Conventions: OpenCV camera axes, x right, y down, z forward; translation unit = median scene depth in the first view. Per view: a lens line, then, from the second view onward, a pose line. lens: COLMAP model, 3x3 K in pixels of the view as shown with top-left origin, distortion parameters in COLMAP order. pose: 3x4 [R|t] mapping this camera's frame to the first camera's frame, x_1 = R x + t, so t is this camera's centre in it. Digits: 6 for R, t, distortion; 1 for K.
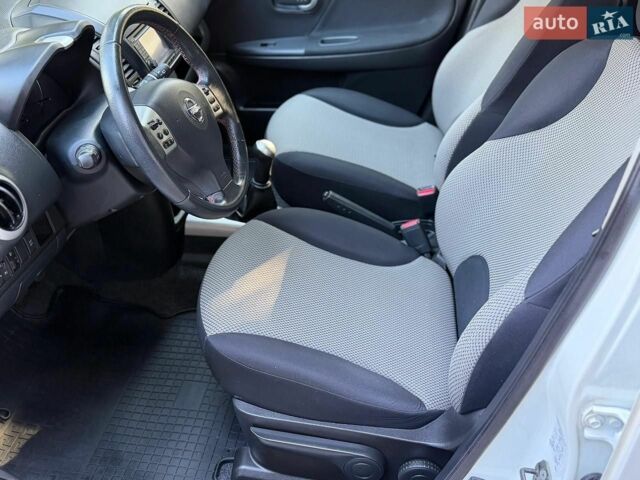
lens RADIAL K [[647.6, 0, 318.4], [0, 647.6, 242.3], [0, 0, 1]] dist [0.170405, -0.366066]
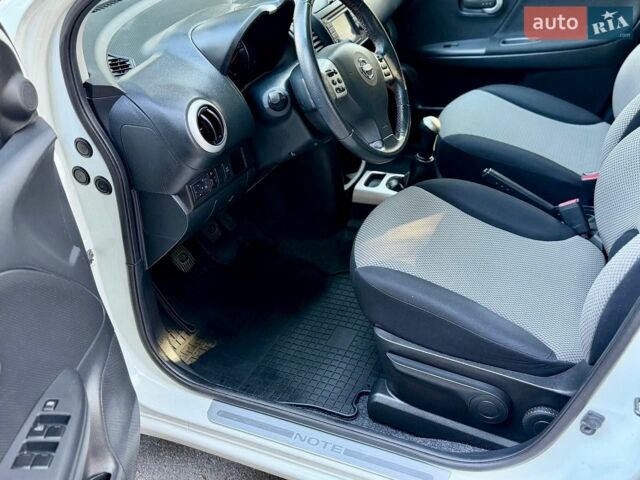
lens RADIAL K [[647.6, 0, 318.4], [0, 647.6, 242.3], [0, 0, 1]] dist [0.170405, -0.366066]
pose [[0.956621, 0.091147, -0.276710, 0.067333], [-0.108136, 0.993037, -0.046735, 0.143004], [0.270524, 0.074630, 0.959816, -0.102053]]
